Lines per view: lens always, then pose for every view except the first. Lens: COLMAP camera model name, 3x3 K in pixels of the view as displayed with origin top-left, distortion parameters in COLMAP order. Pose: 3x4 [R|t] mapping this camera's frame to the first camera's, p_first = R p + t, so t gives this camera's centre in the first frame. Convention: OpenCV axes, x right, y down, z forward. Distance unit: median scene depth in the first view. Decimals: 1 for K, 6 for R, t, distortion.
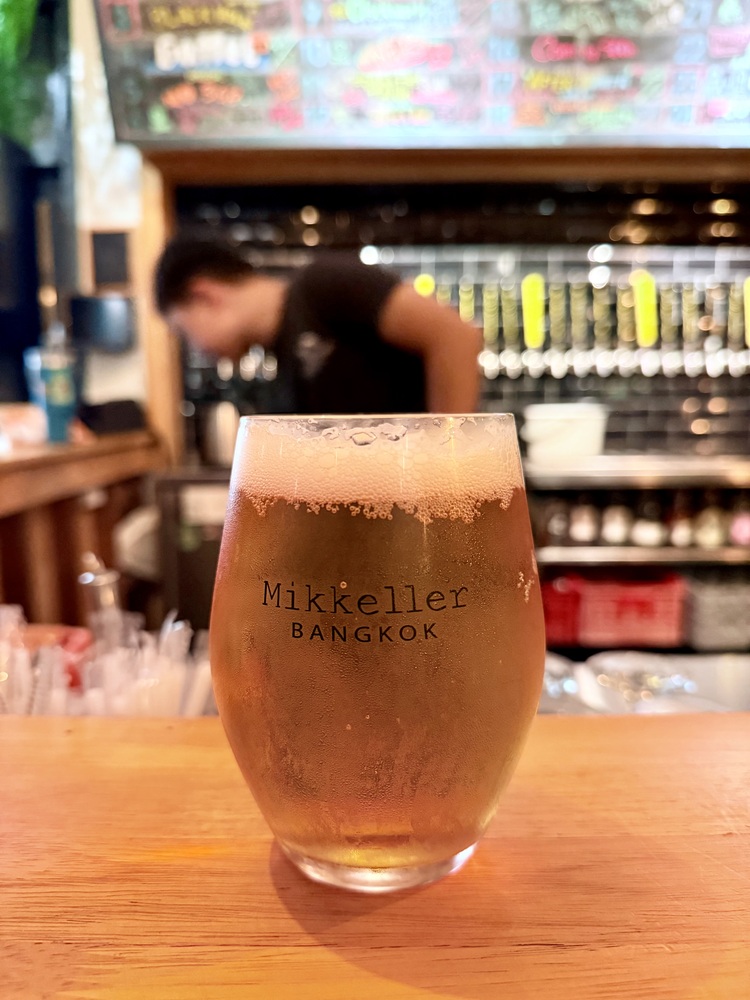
lens RADIAL K [[698.8, 0, 375.0], [0, 698.8, 500.0], [0, 0, 1]] dist [0.003836, -0.069156]
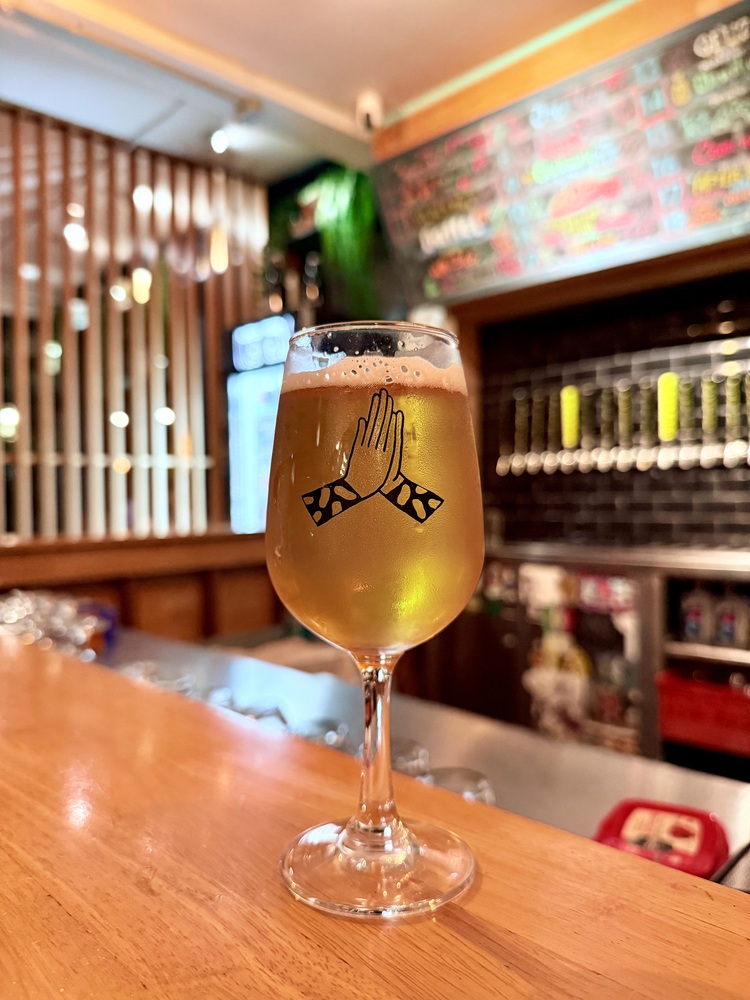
lens RADIAL K [[698.8, 0, 375.0], [0, 698.8, 500.0], [0, 0, 1]] dist [0.003836, -0.069156]
pose [[0.724272, 0.005036, -0.689496, 0.596504], [-0.092716, 0.991603, -0.090149, -0.003219], [0.683252, 0.129219, 0.718657, -0.006793]]
